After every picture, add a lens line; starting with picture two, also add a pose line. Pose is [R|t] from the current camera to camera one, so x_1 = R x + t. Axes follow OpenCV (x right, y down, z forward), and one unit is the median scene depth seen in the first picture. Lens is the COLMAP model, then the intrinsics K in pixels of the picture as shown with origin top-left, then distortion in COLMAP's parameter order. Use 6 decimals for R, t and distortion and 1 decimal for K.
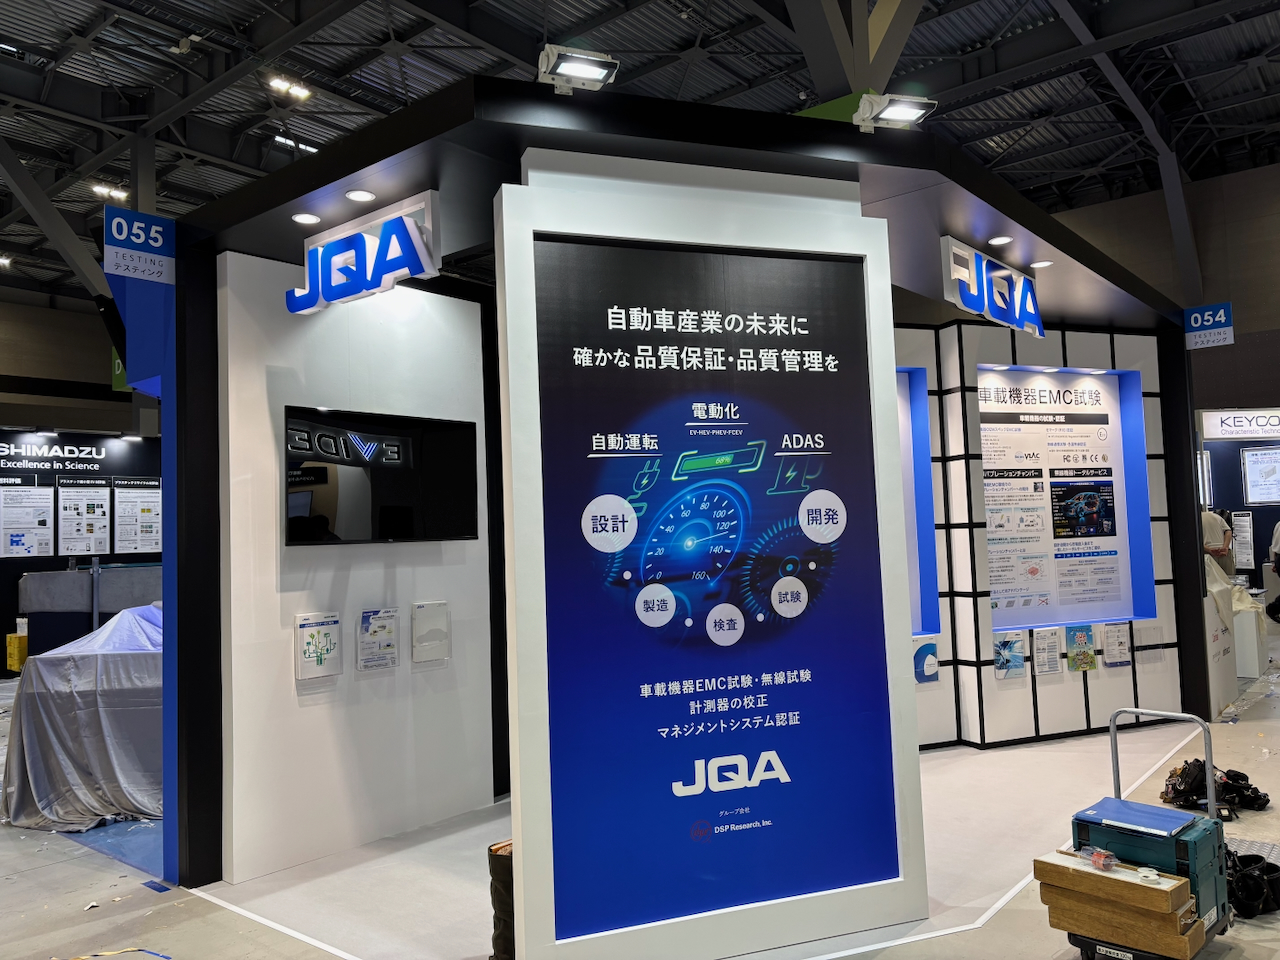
lens RADIAL K [[968.4, 0, 635.6], [0, 968.4, 481.5], [0, 0, 1]] dist [-0.007911, -0.005949]
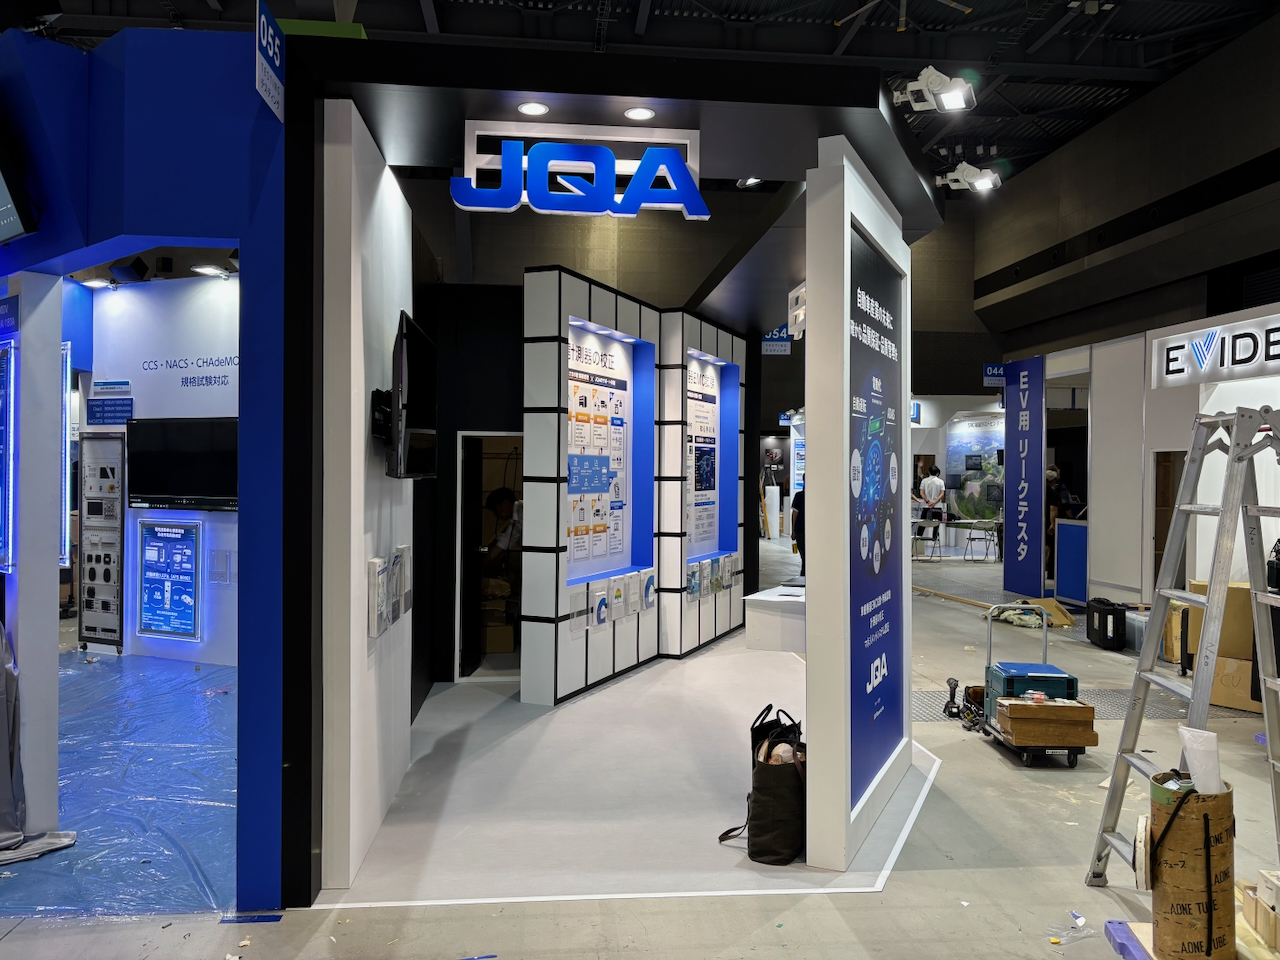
lens RADIAL K [[968.4, 0, 638.8], [0, 968.4, 477.7], [0, 0, 1]] dist [-0.007911, -0.005949]
pose [[0.696326, 0.035357, 0.716854, -0.562266], [-0.068435, 0.997506, 0.017275, 0.026629], [-0.714455, -0.061087, 0.697009, 0.183856]]
